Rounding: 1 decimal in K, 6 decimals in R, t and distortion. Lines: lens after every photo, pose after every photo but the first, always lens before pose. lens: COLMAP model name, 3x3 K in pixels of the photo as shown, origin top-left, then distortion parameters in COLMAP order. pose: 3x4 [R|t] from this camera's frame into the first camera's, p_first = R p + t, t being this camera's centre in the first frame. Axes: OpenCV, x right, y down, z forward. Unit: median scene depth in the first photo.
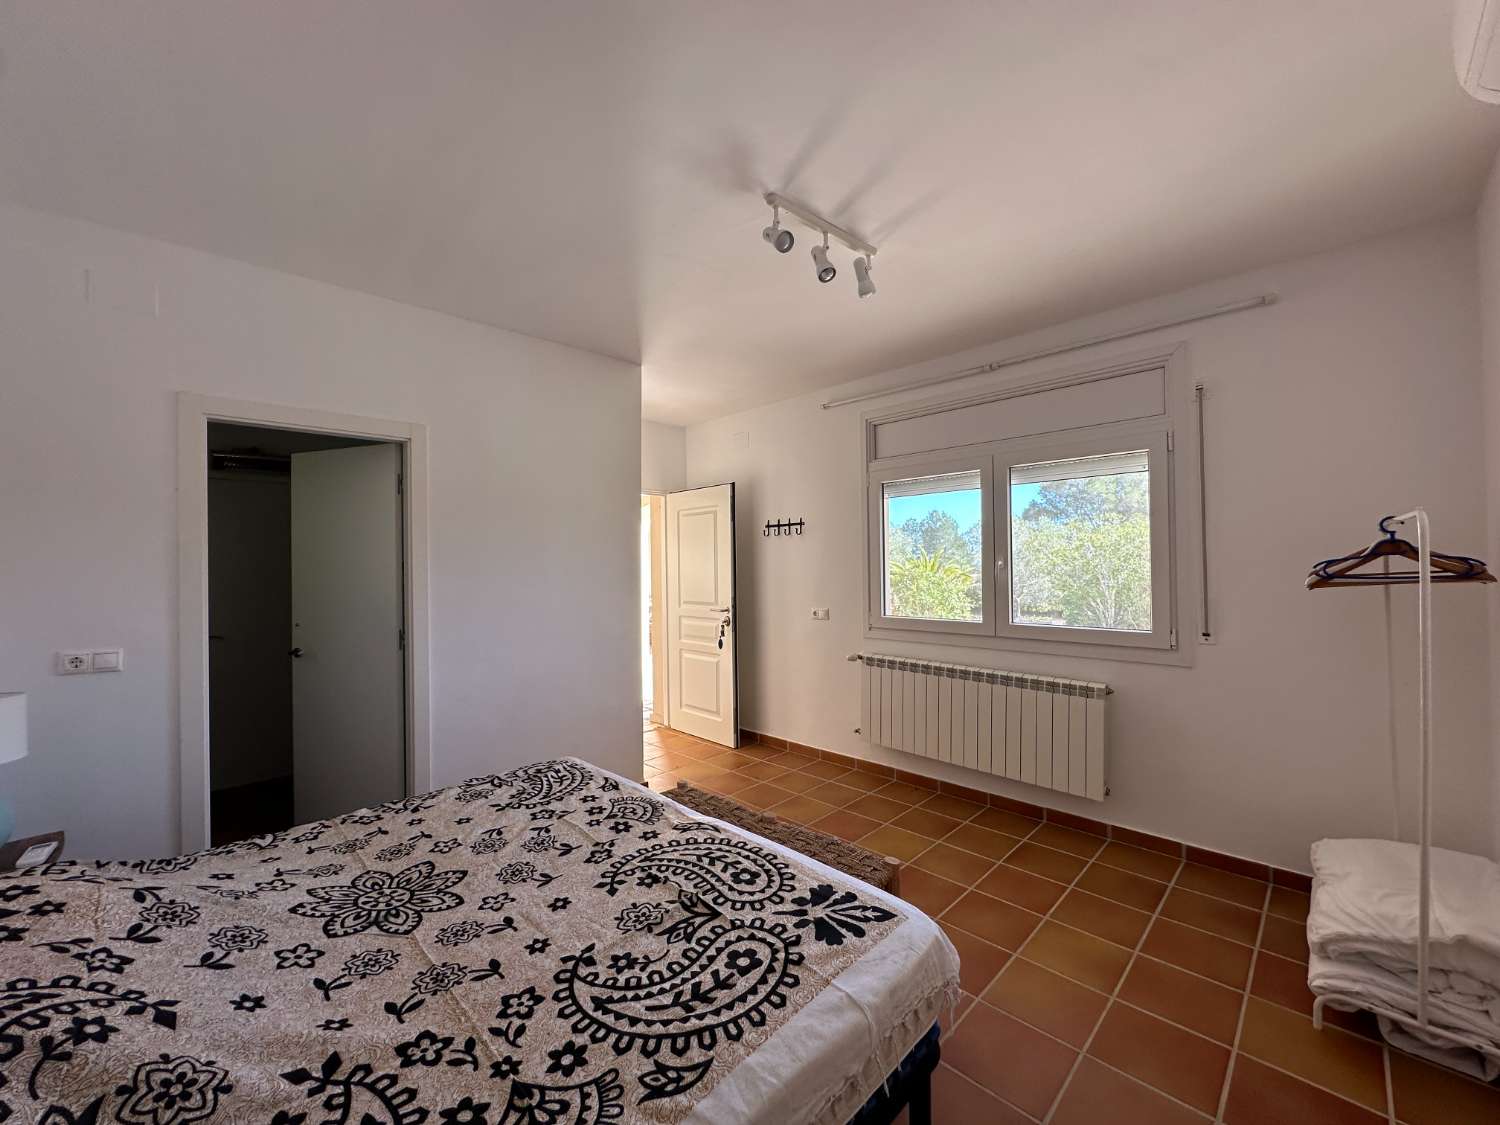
lens RADIAL K [[601.5, 0, 750.5], [0, 601.5, 567.4], [0, 0, 1]] dist [-0.003677, 0.000950]
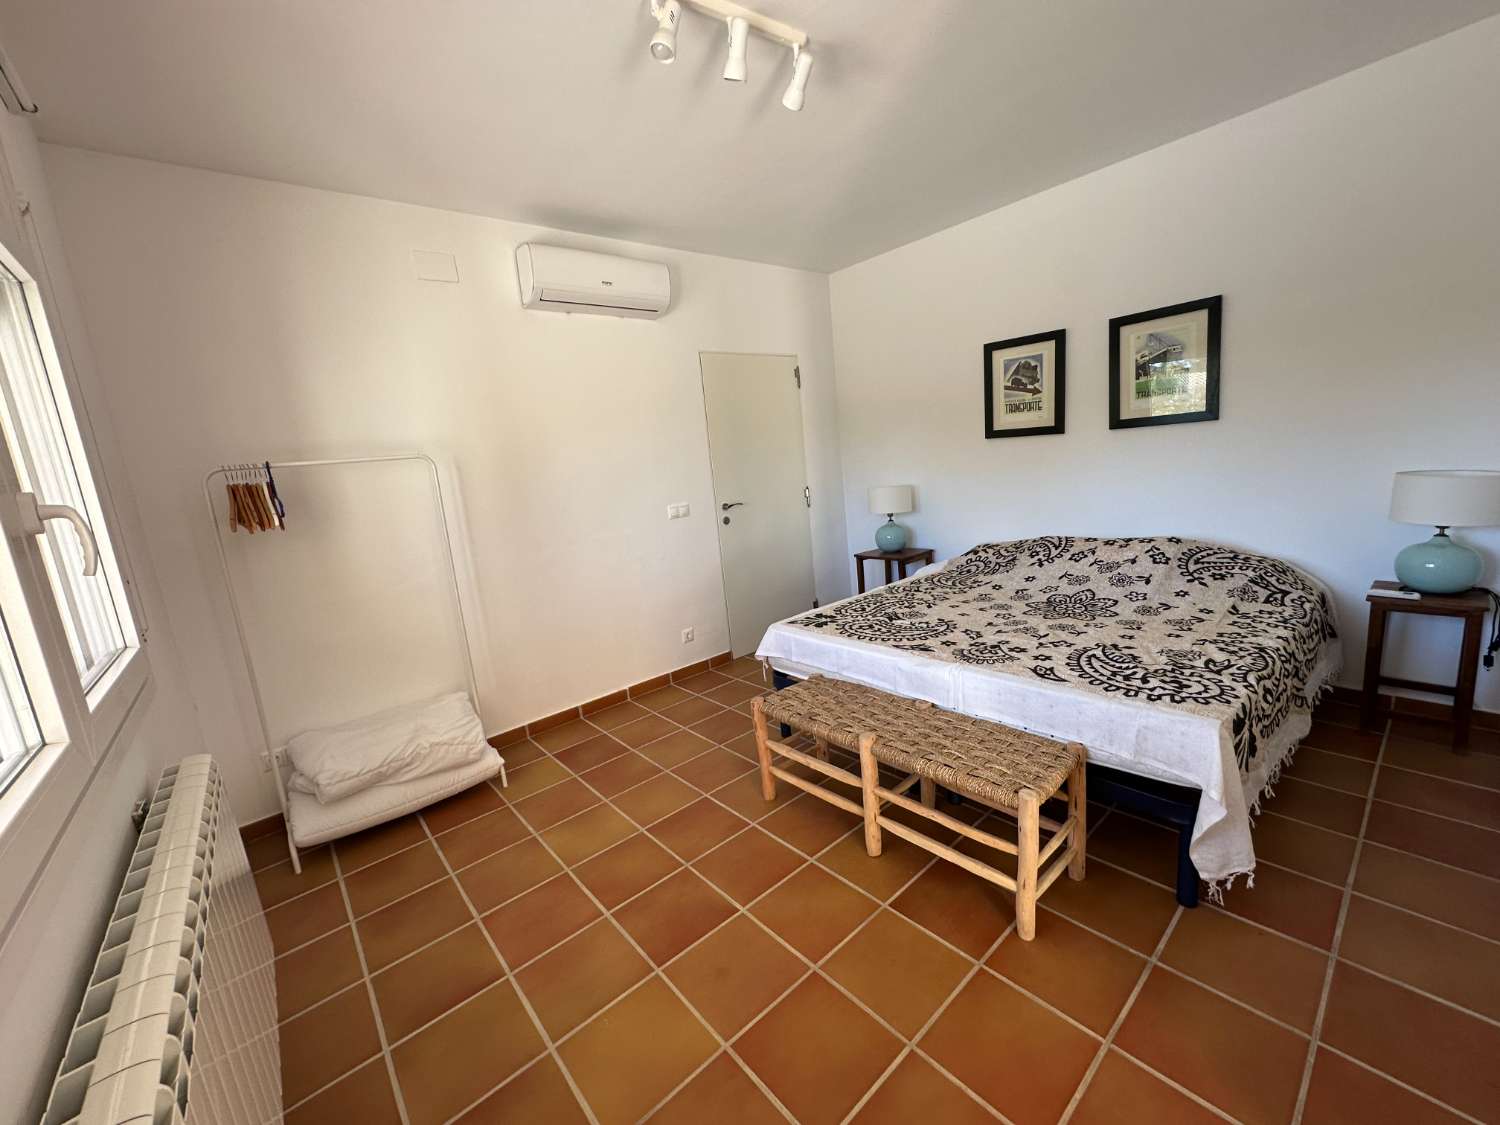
lens RADIAL K [[601.5, 0, 738.0], [0, 601.5, 559.9], [0, 0, 1]] dist [-0.003677, 0.000950]
pose [[-0.988759, 0.093364, 0.116786, 0.137587], [0.112099, 0.979767, 0.165804, 0.007868], [-0.098943, 0.177032, -0.979219, 2.794509]]
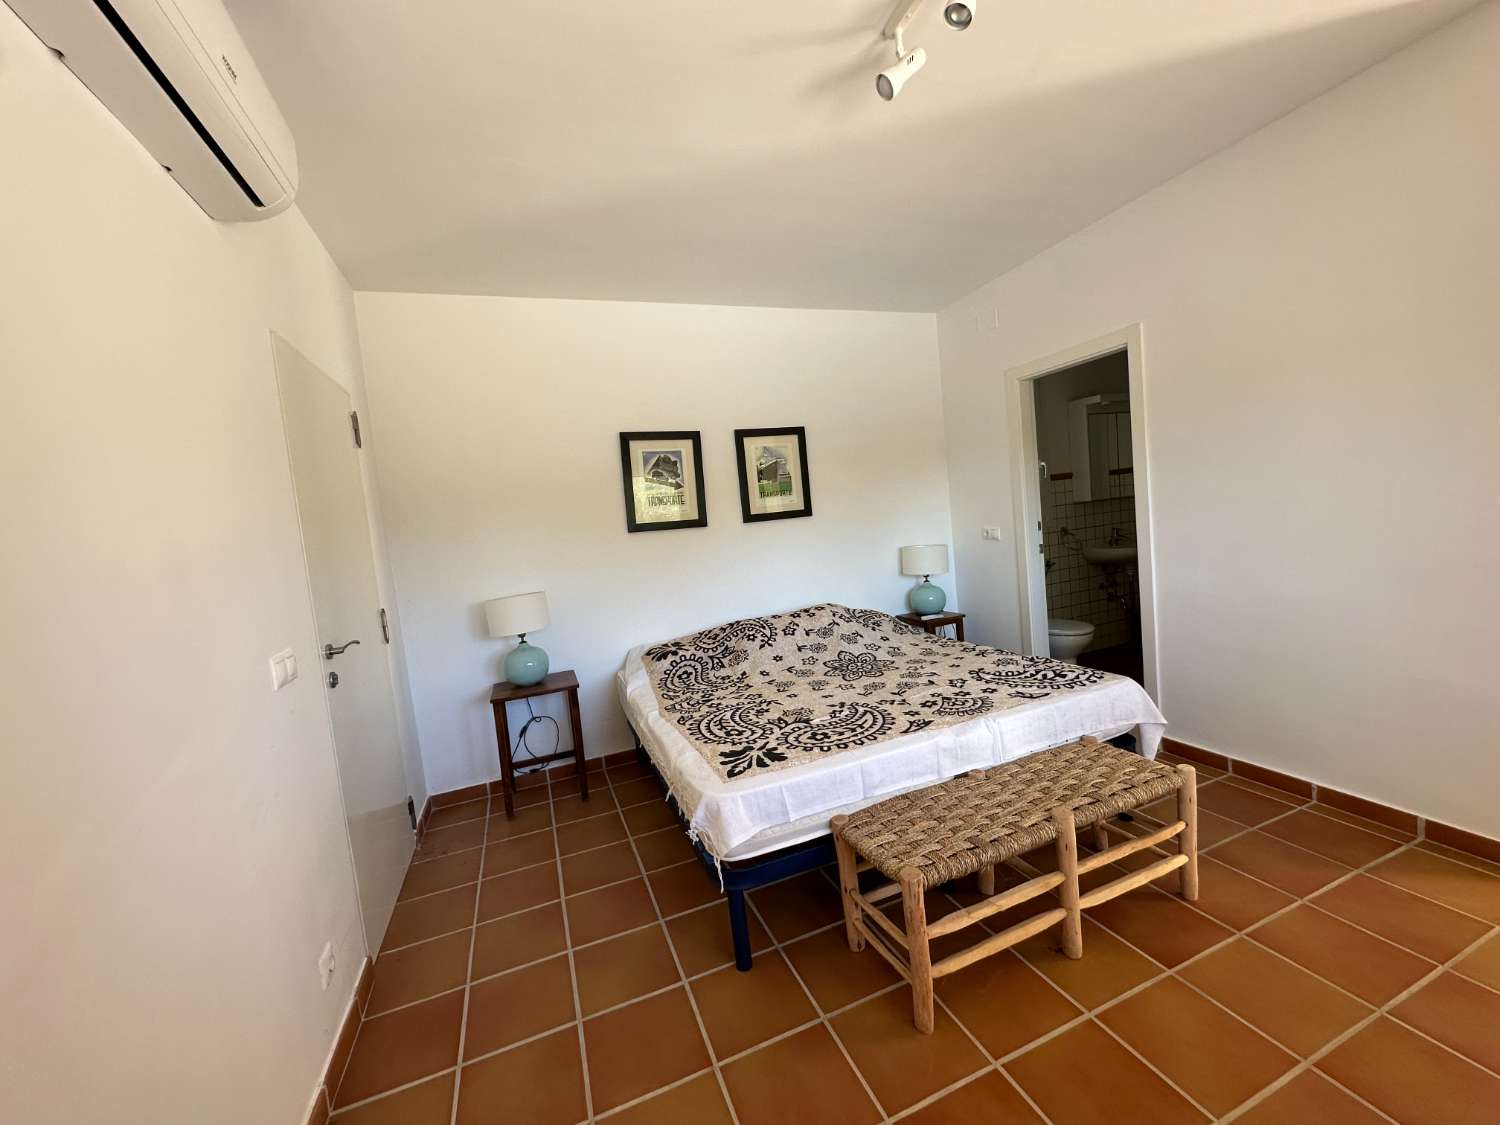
lens RADIAL K [[601.5, 0, 759.1], [0, 601.5, 562.1], [0, 0, 1]] dist [-0.003677, 0.000950]
pose [[-0.398520, 0.122901, -0.908888, 1.260668], [0.102084, 0.990767, 0.089212, 0.002260], [0.911461, -0.057231, -0.407387, 1.513320]]
